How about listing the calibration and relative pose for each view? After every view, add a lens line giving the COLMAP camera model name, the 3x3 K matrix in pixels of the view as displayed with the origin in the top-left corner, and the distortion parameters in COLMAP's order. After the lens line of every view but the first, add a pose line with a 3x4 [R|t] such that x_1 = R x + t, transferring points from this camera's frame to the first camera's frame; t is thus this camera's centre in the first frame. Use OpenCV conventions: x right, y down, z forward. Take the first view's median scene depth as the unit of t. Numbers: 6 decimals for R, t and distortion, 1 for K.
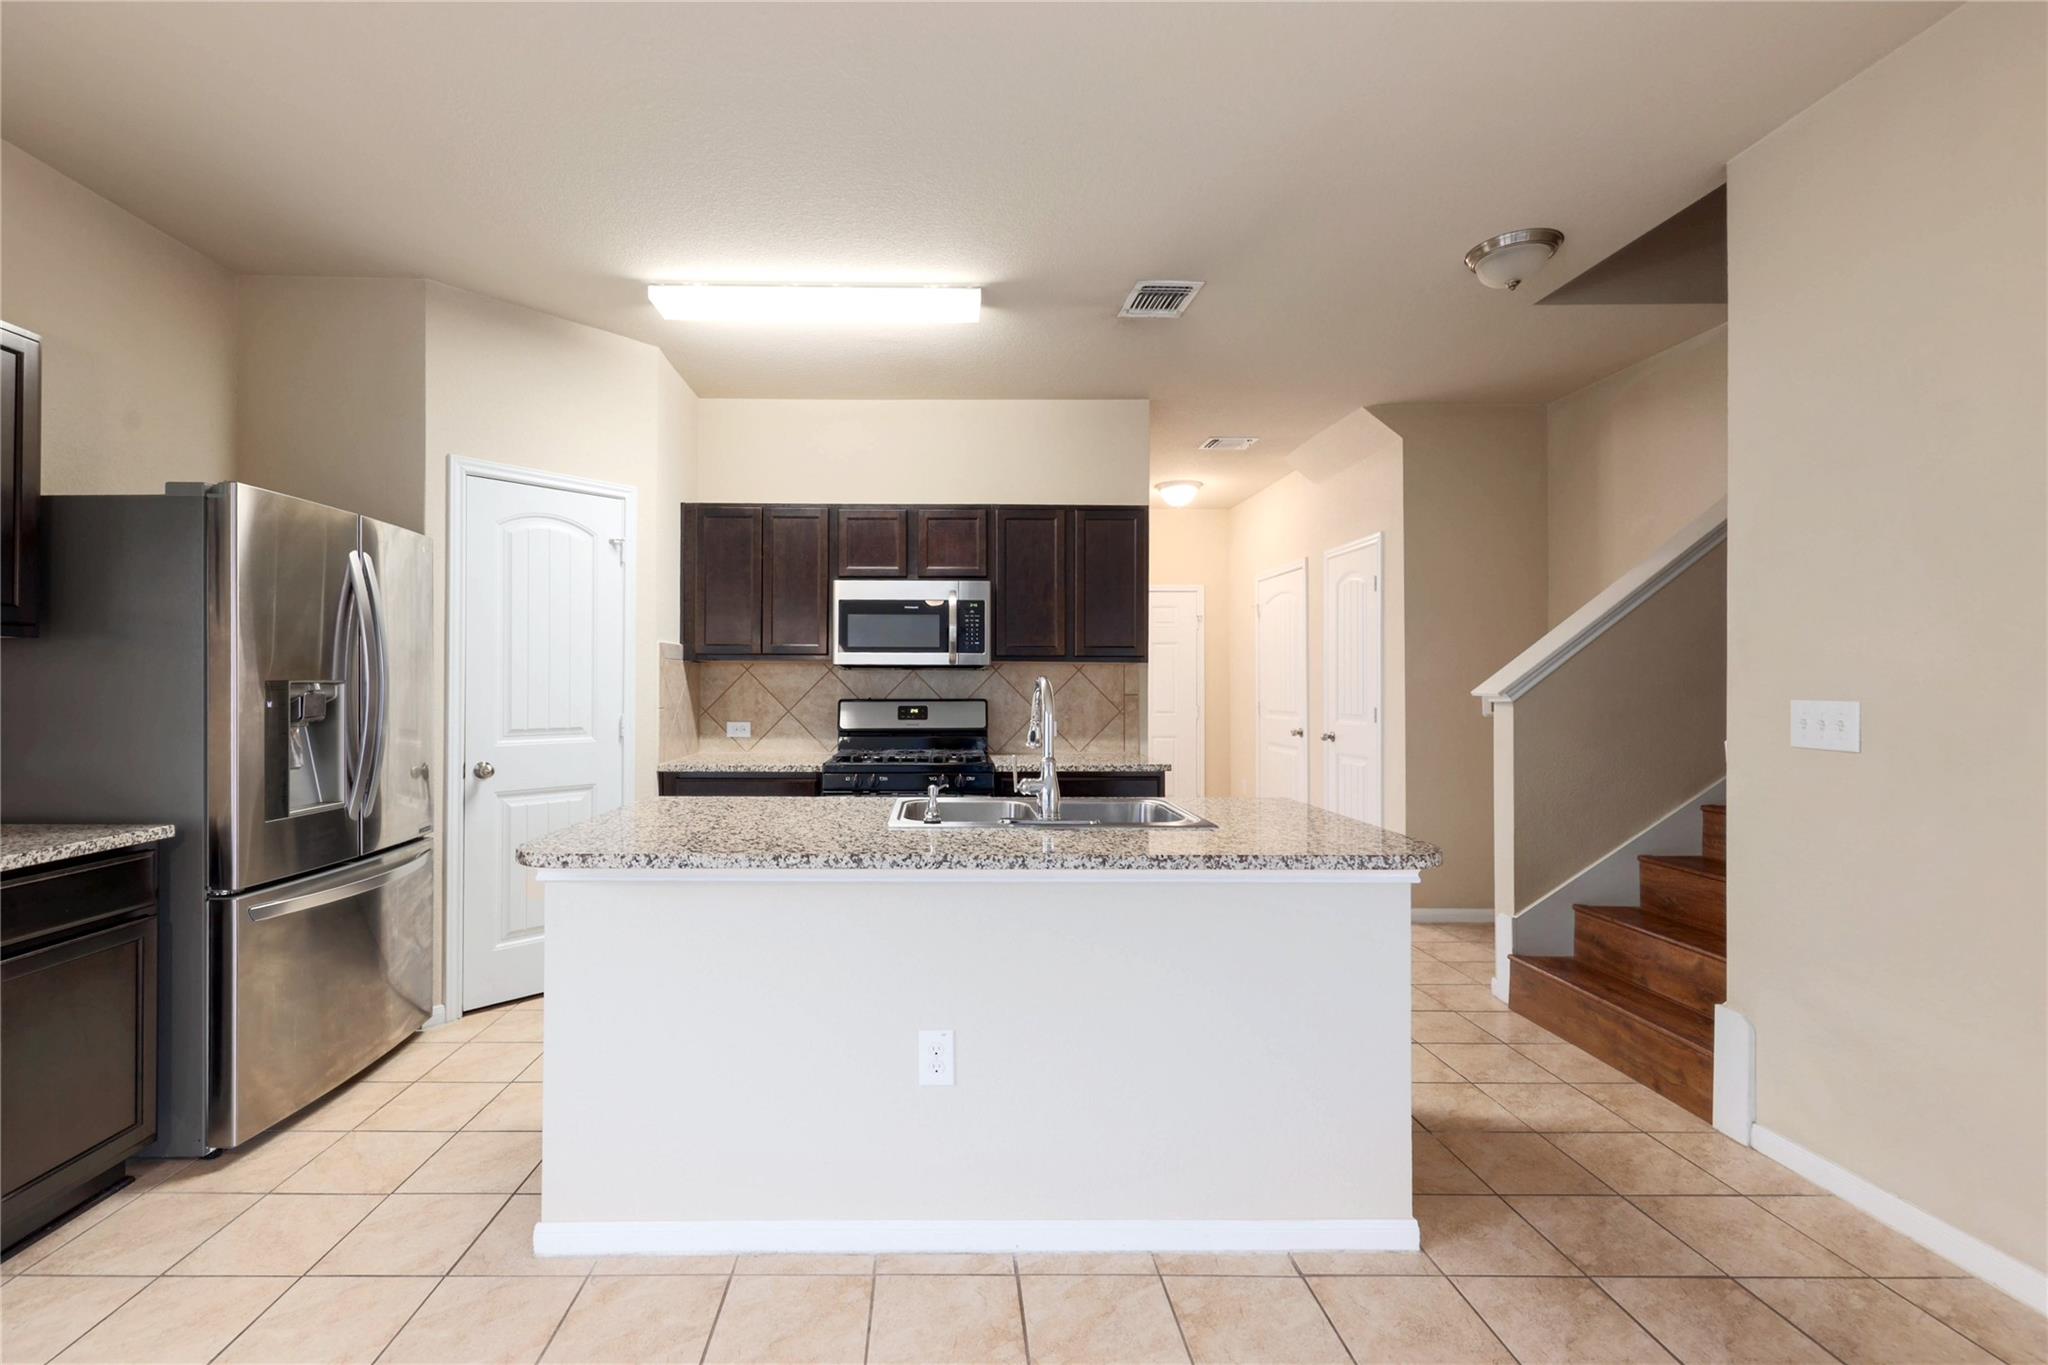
lens RADIAL K [[882.6, 0, 929.8], [0, 882.6, 677.2], [0, 0, 1]] dist [0.005990, -0.002235]
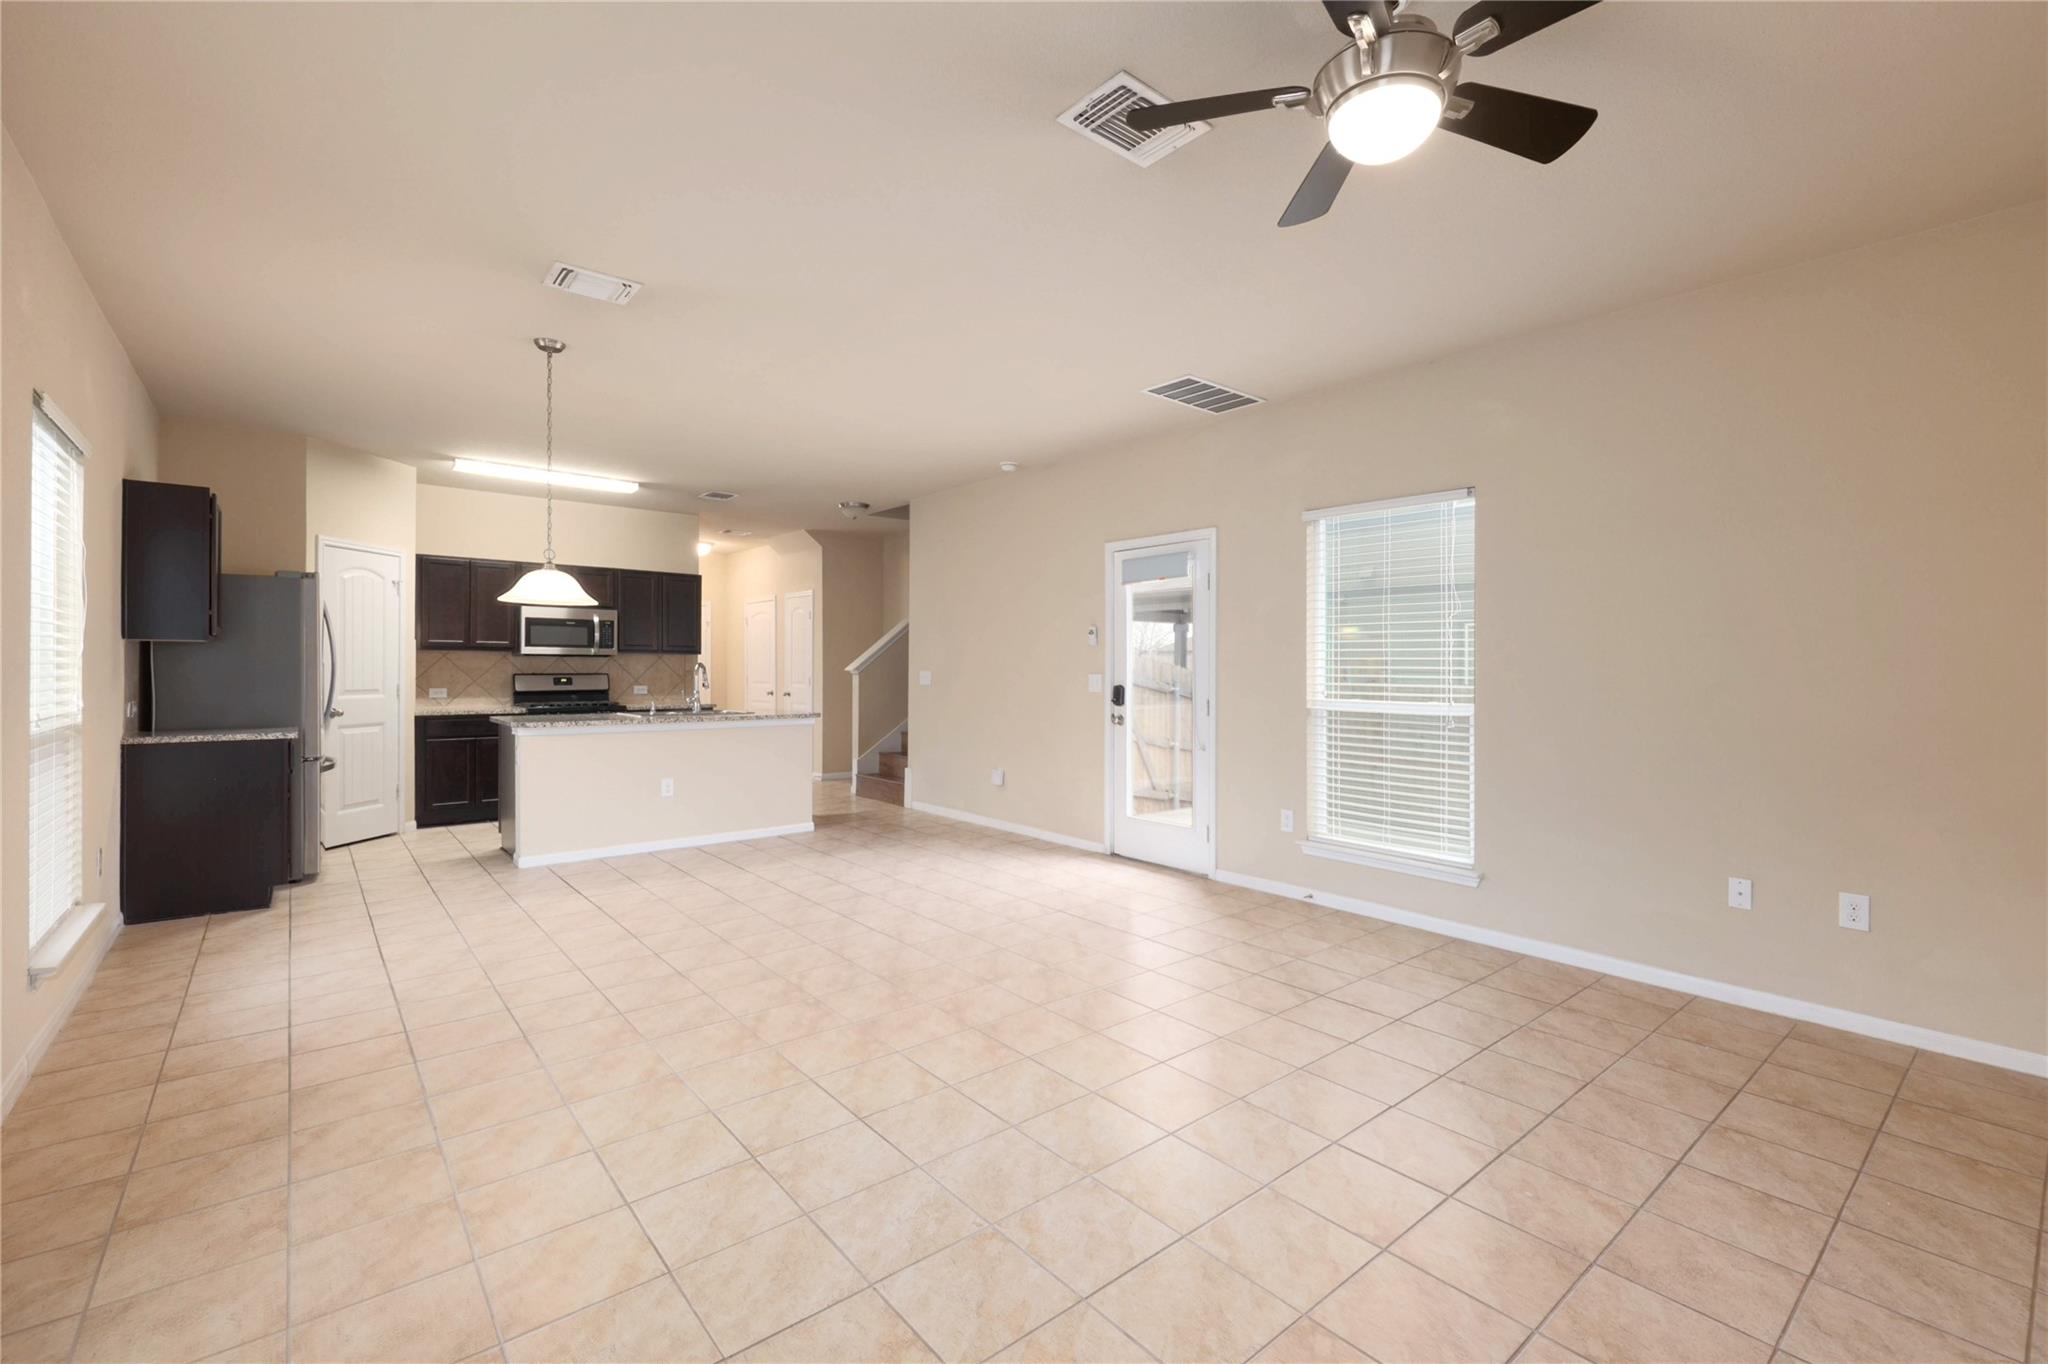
lens RADIAL K [[882.6, 0, 1042.9], [0, 882.6, 673.6], [0, 0, 1]] dist [0.005990, -0.002235]
pose [[0.757851, -0.002871, 0.652421, -0.550833], [-0.008650, 0.999858, 0.014448, -0.010744], [-0.652370, -0.016593, 0.757719, -1.184714]]
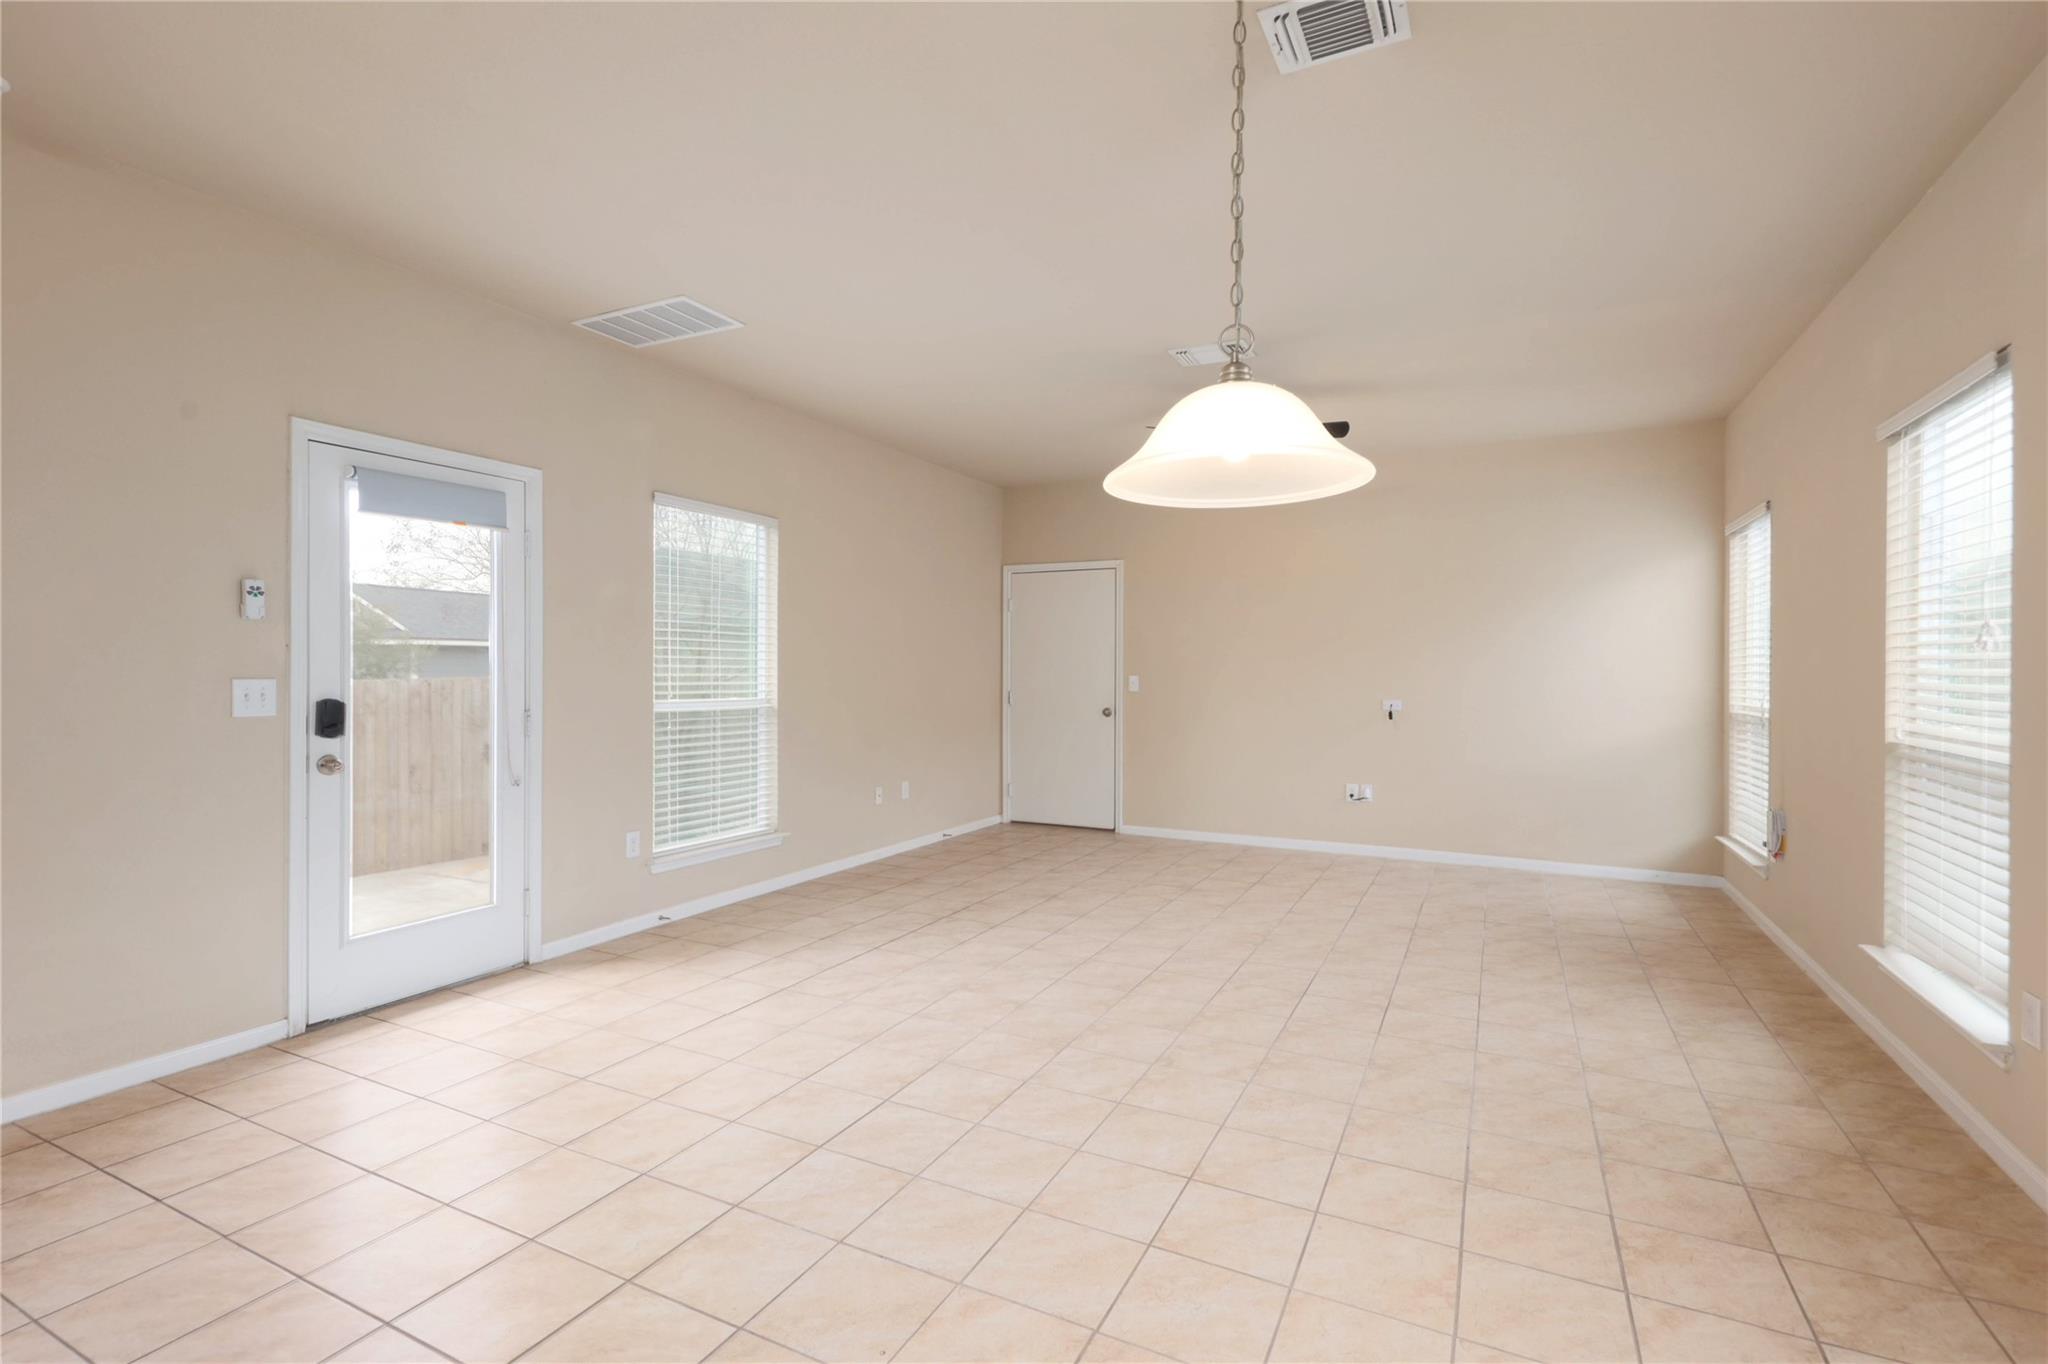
lens RADIAL K [[956.5, 0, 1010.6], [0, 956.5, 676.6], [0, 0, 1]] dist [0.019297, -0.006775]
pose [[-0.893294, -0.009957, 0.449363, -0.392217], [-0.009934, 0.999948, 0.002409, 0.002617], [-0.449363, -0.002312, -0.893346, 0.492790]]
